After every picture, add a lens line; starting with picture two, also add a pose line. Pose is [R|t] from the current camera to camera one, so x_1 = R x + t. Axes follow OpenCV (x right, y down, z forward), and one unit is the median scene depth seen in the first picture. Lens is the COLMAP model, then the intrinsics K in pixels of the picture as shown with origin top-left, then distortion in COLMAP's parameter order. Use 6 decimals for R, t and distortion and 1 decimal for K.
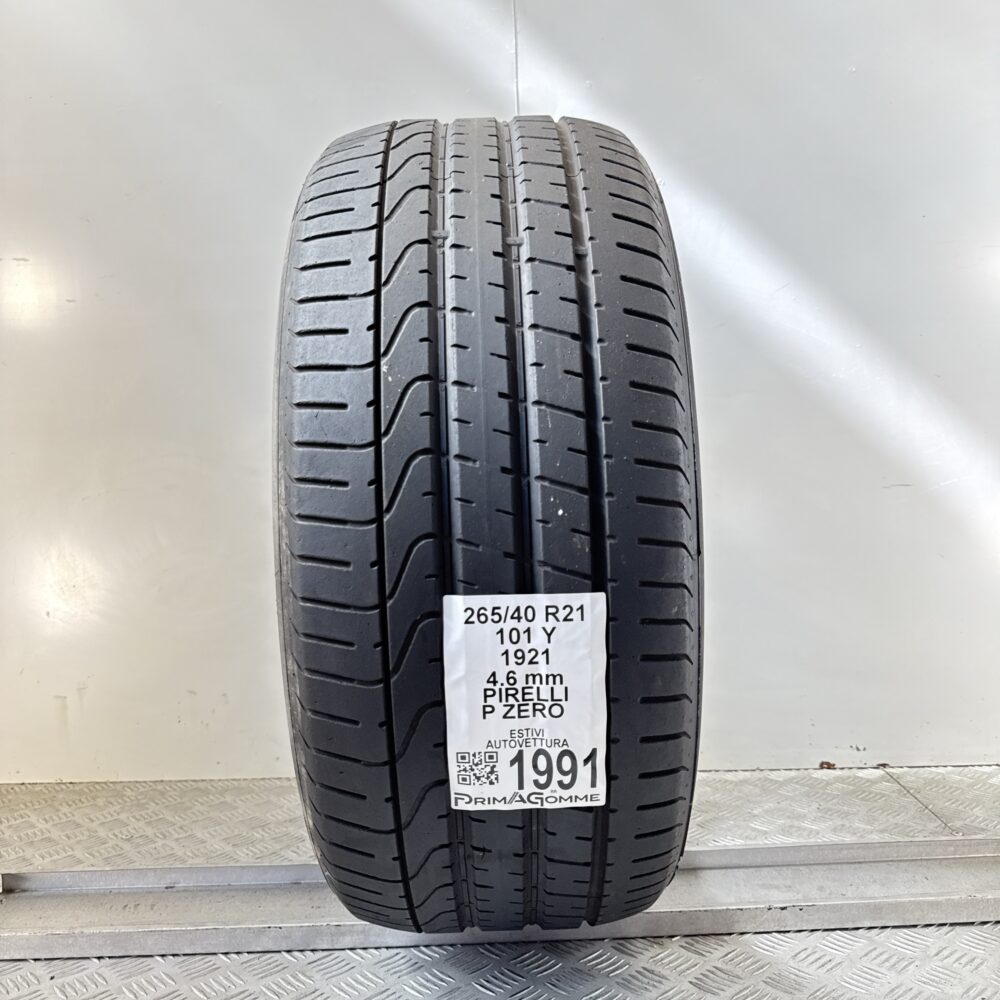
lens RADIAL K [[1301.2, 0, 500.0], [0, 1301.2, 500.0], [0, 0, 1]] dist [0.165859, -0.947947]
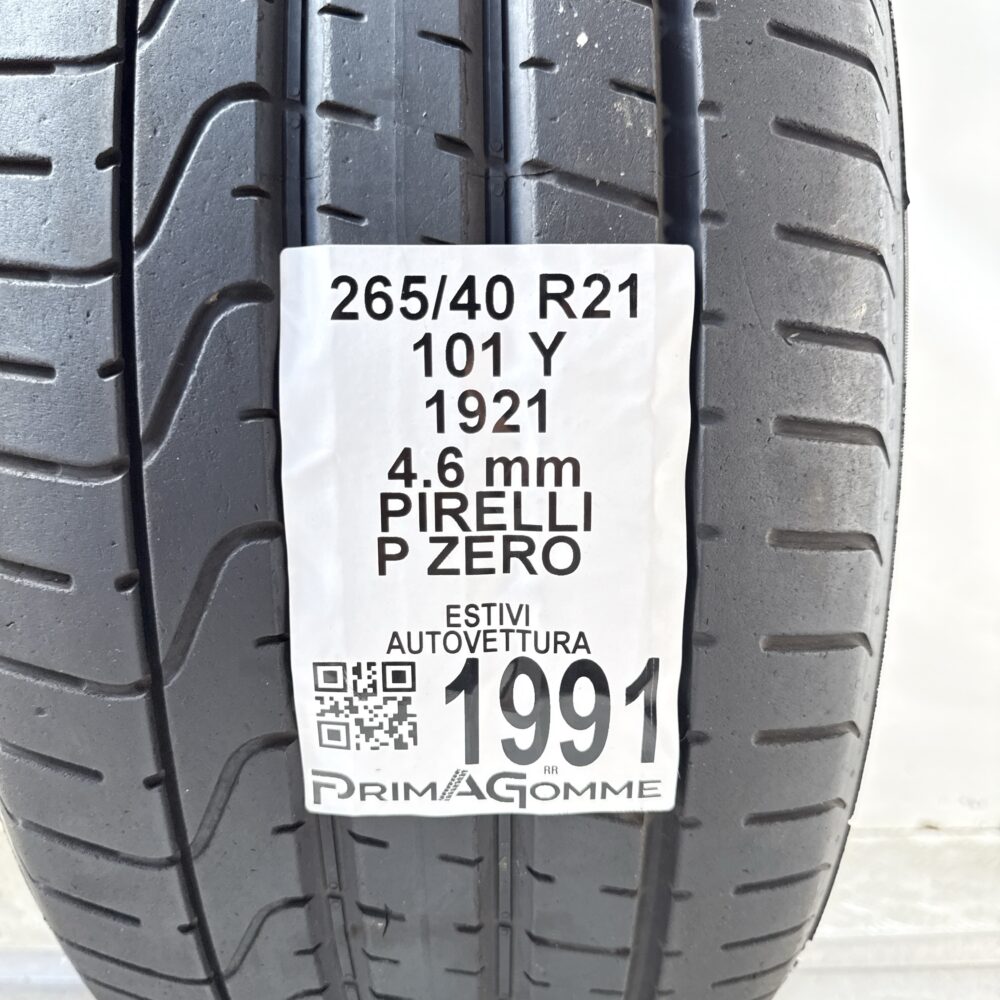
lens RADIAL K [[1301.2, 0, 500.0], [0, 1301.2, 500.0], [0, 0, 1]] dist [0.165859, -0.947947]
pose [[0.999787, 0.020551, 0.002044, 0.022936], [-0.020343, 0.997030, -0.074282, 0.173810], [-0.003564, 0.074225, 0.997235, 0.599530]]
